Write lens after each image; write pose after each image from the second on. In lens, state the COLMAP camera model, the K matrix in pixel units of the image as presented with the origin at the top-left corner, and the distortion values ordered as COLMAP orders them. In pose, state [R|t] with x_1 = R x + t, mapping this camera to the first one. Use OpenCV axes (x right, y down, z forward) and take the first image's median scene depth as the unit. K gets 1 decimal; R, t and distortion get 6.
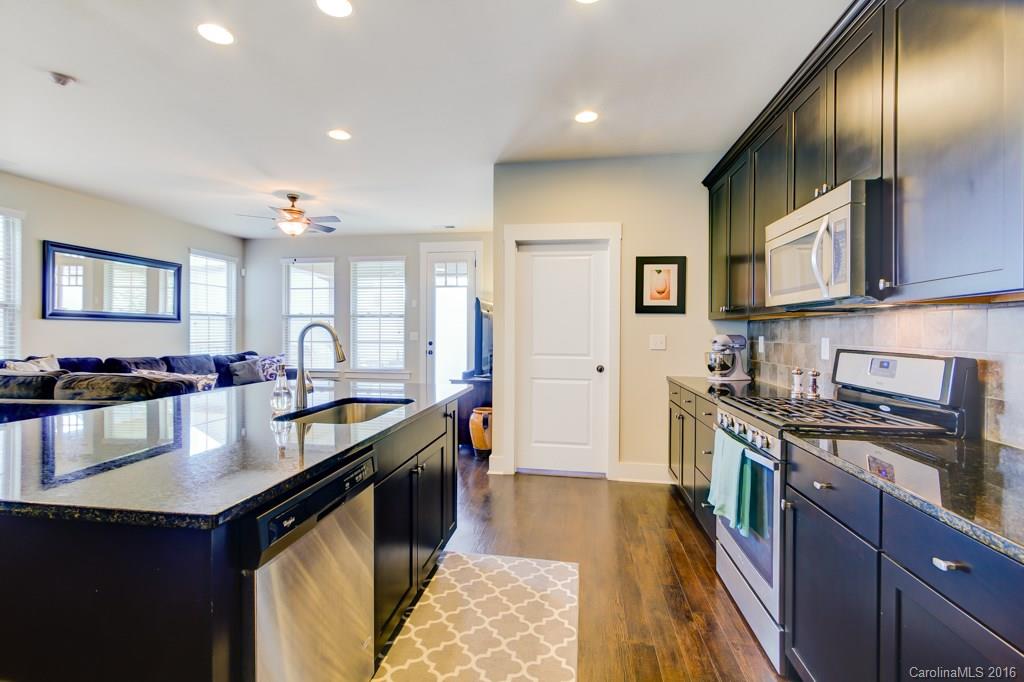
lens RADIAL K [[468.4, 0, 512.0], [0, 468.4, 341.0], [0, 0, 1]] dist [0.000219, 0.000026]
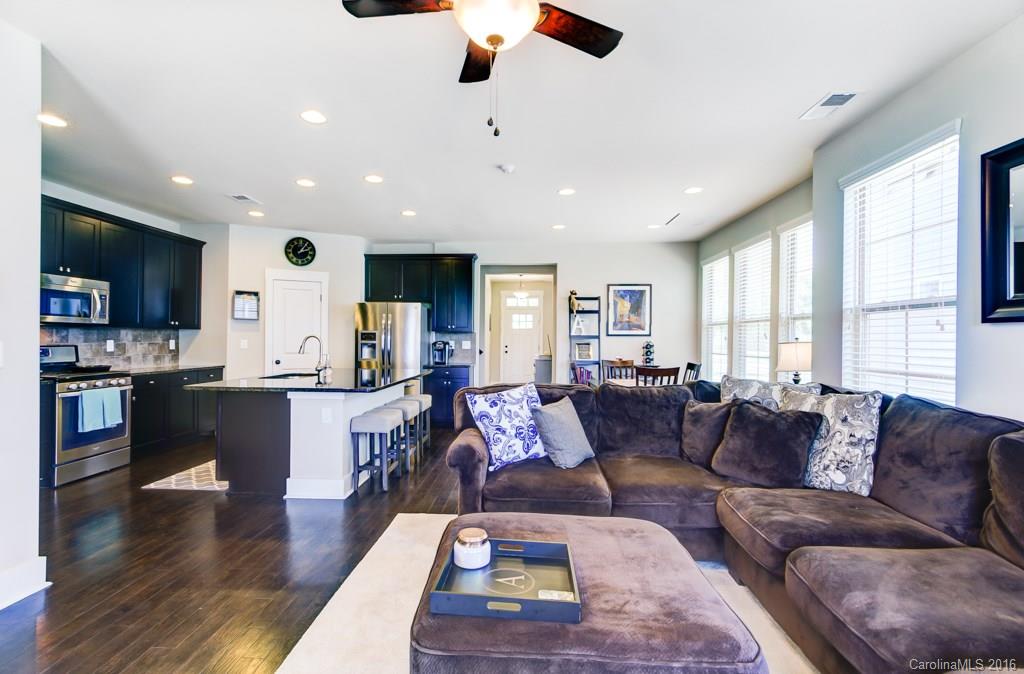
lens RADIAL K [[494.7, 0, 512.0], [0, 494.7, 337.0], [0, 0, 1]] dist [-0.000761, 0.000044]
pose [[-0.994514, -0.011949, -0.103918, -1.079658], [-0.013761, 0.999765, 0.016739, -0.078756], [0.103693, 0.018077, -0.994445, 3.302592]]
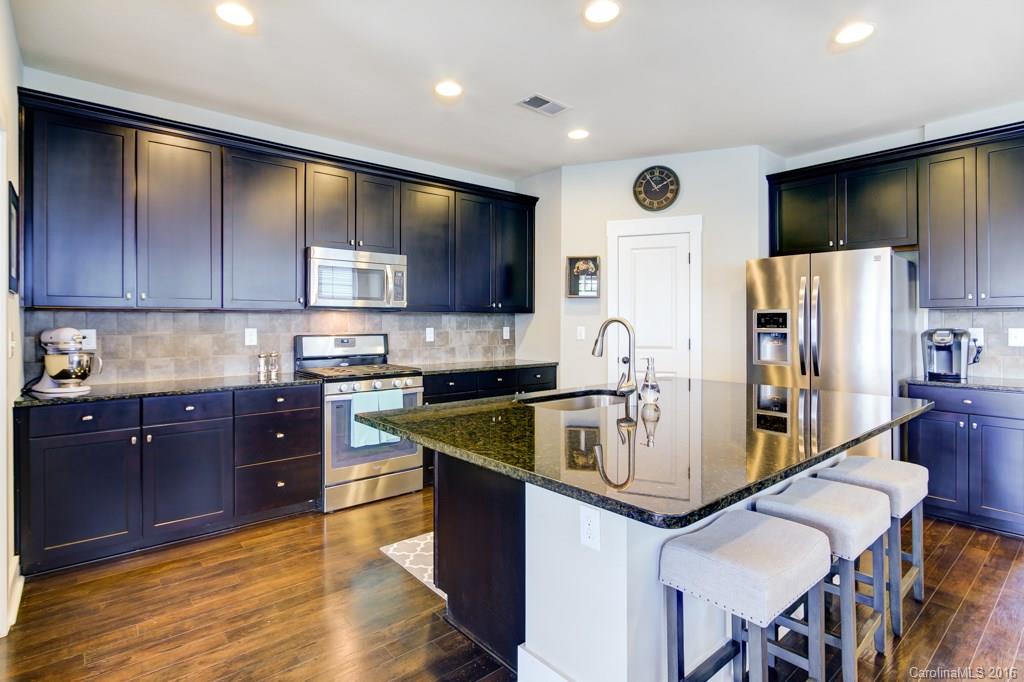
lens RADIAL K [[509.9, 0, 504.1], [0, 509.9, 319.1], [0, 0, 1]] dist [0.000283, -0.000389]
pose [[-0.745750, 0.000683, 0.666225, -0.978352], [0.011560, 0.999862, 0.011915, -0.051312], [-0.666125, 0.016587, -0.745655, 1.982715]]
